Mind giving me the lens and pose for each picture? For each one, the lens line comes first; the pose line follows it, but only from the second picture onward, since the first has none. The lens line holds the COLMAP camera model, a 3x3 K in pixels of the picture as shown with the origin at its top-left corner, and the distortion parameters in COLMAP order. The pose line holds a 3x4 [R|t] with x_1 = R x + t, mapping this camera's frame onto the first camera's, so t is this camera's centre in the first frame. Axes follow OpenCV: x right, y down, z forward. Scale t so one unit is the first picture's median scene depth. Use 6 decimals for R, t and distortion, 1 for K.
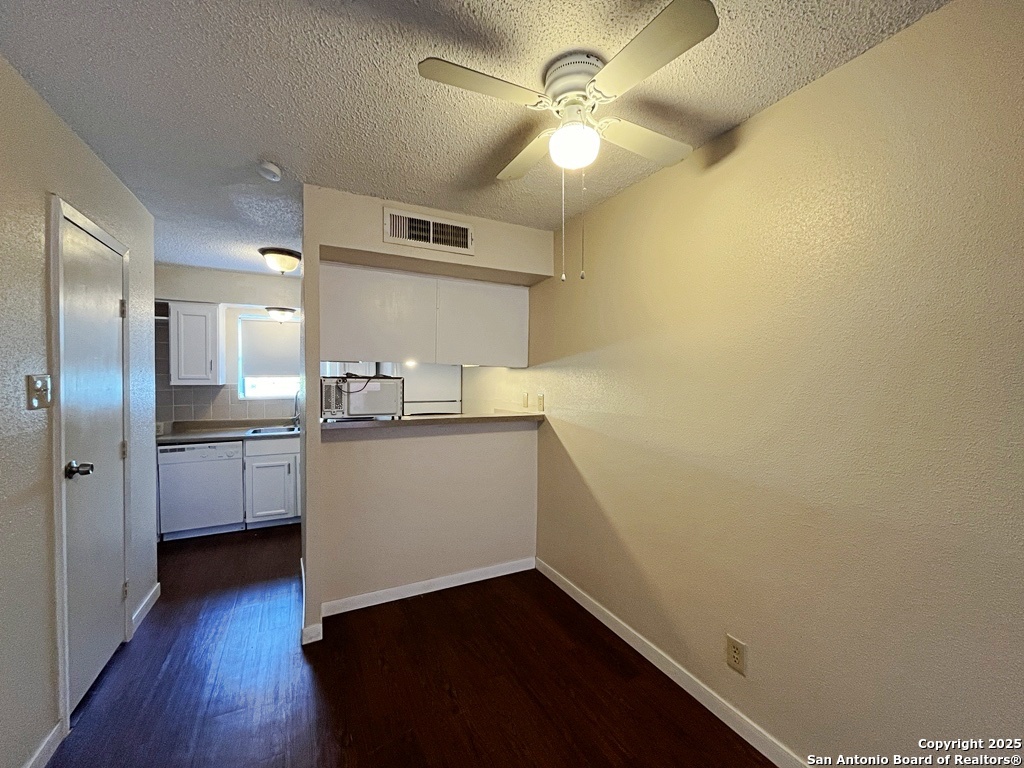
lens RADIAL K [[415.1, 0, 518.2], [0, 415.1, 383.5], [0, 0, 1]] dist [-0.003683, -0.001498]
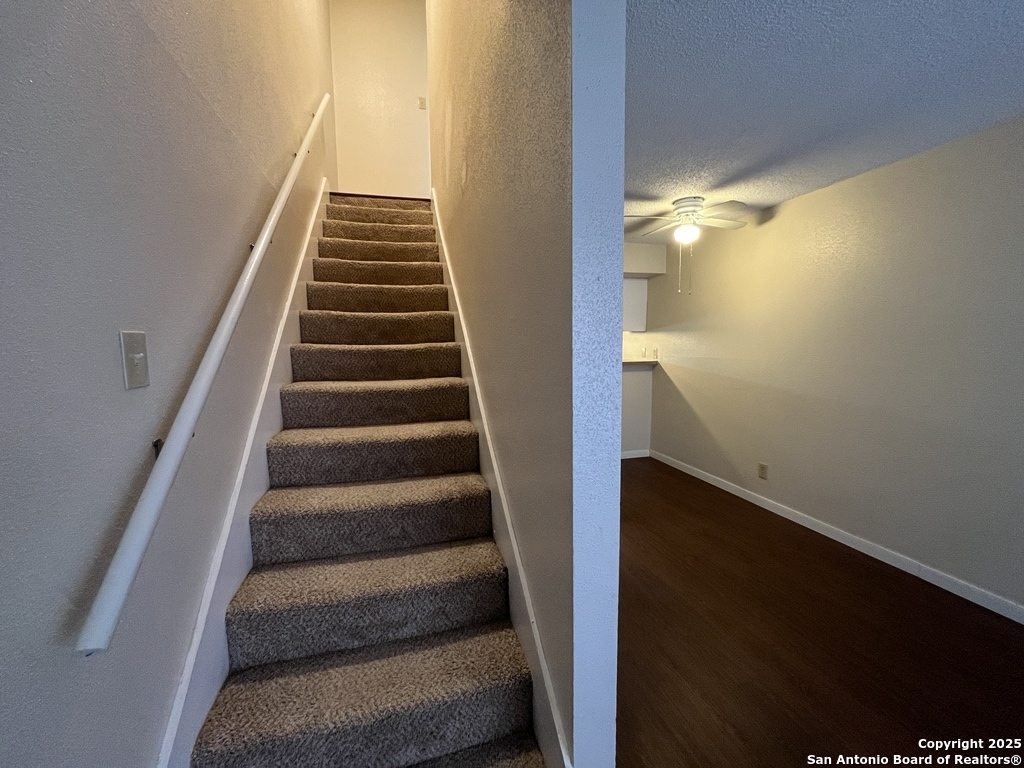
lens RADIAL K [[415.1, 0, 513.5], [0, 415.1, 385.6], [0, 0, 1]] dist [-0.003683, -0.001498]
pose [[0.977878, 0.004651, -0.209126, -0.142650], [0.015755, 0.995275, 0.095808, 0.007392], [0.208584, -0.096983, 0.973184, -0.673495]]
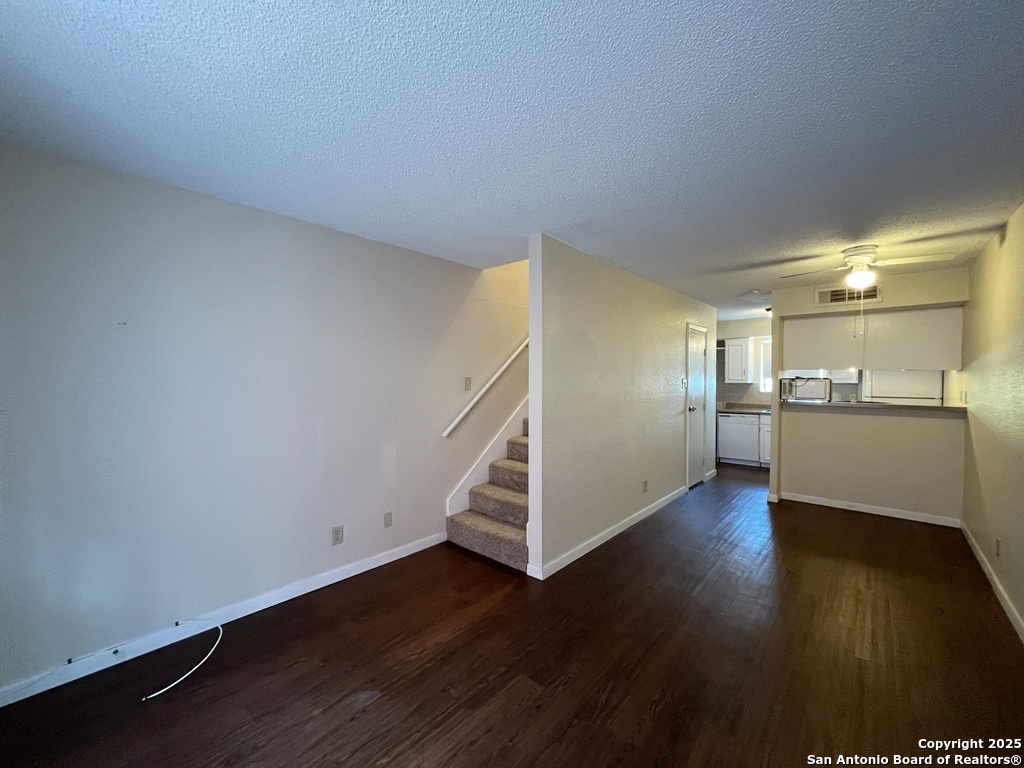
lens RADIAL K [[415.1, 0, 509.7], [0, 415.1, 388.2], [0, 0, 1]] dist [-0.003683, -0.001498]
pose [[0.355719, 0.016649, -0.934445, 0.745251], [-0.007110, 0.999861, 0.015108, 0.007920], [0.934566, 0.001270, 0.355788, -0.763447]]
